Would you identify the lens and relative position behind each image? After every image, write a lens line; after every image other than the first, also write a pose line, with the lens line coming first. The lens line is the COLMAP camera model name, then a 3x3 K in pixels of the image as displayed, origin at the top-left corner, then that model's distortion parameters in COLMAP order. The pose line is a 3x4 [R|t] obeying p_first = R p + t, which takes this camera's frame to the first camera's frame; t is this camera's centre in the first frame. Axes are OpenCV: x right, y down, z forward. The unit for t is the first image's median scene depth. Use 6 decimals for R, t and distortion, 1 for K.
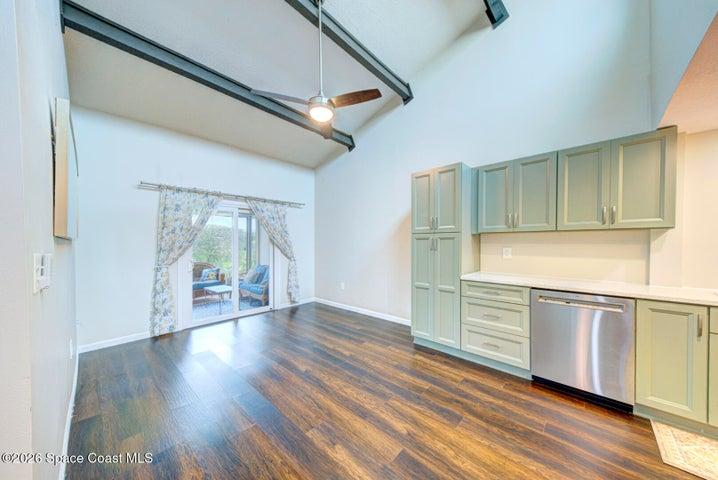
lens RADIAL K [[247.4, 0, 358.2], [0, 247.4, 245.9], [0, 0, 1]] dist [0.018777, -0.003117]
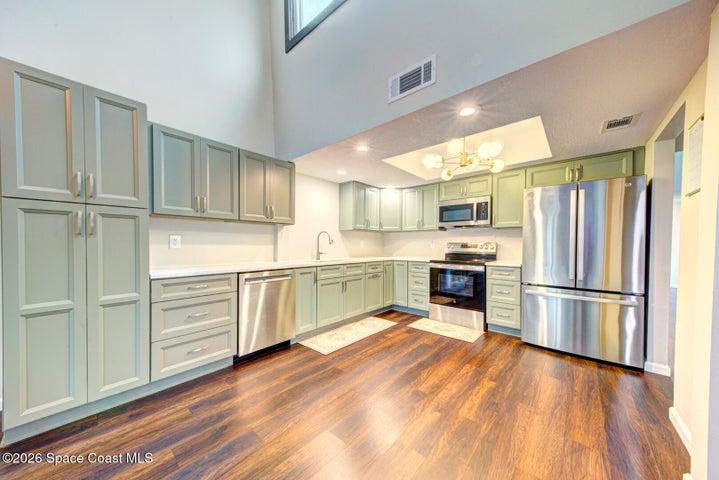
lens RADIAL K [[247.8, 0, 355.8], [0, 247.8, 247.1], [0, 0, 1]] dist [0.018777, -0.003117]
pose [[-0.037191, -0.014549, 0.999202, -0.291628], [0.005790, 0.999874, 0.014775, 0.040464], [-0.999291, 0.006335, -0.037102, 0.466254]]
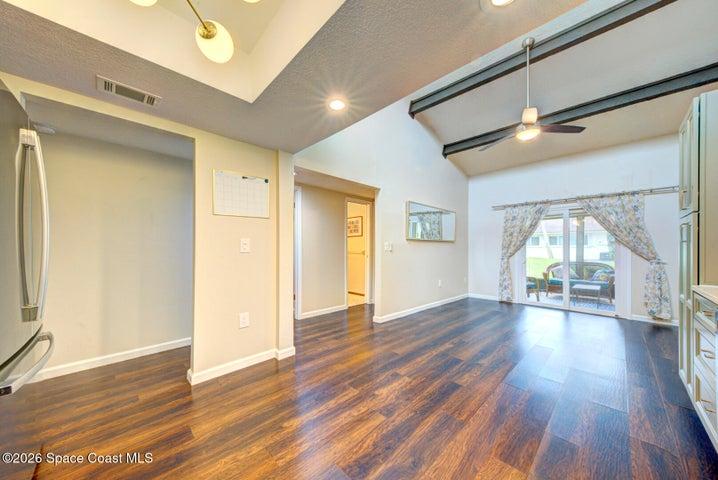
lens RADIAL K [[247.4, 0, 356.1], [0, 247.4, 248.0], [0, 0, 1]] dist [0.018777, -0.003117]
pose [[-0.055787, 0.002330, -0.998440, 1.079372], [-0.013522, 0.999904, 0.003089, 0.040692], [0.998351, 0.013674, -0.055750, 0.211451]]
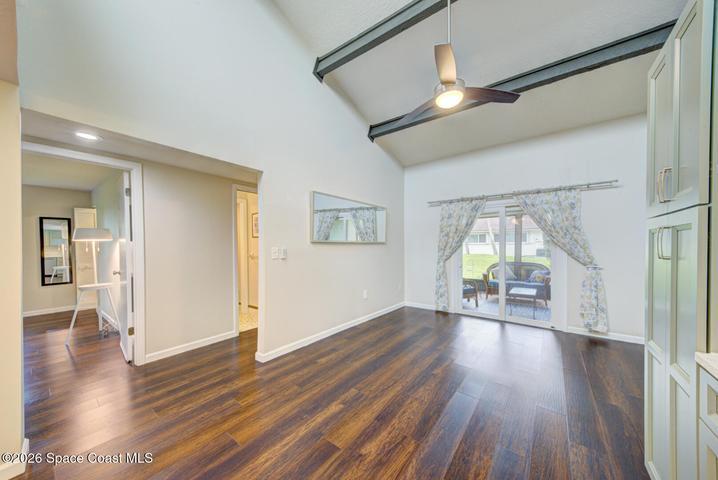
lens RADIAL K [[247.4, 0, 357.6], [0, 247.4, 247.8], [0, 0, 1]] dist [0.018777, -0.003117]
pose [[0.092184, 0.014313, -0.995639, 0.679022], [-0.007029, 0.999881, 0.013723, -0.005878], [0.995717, 0.005733, 0.092273, 0.560847]]
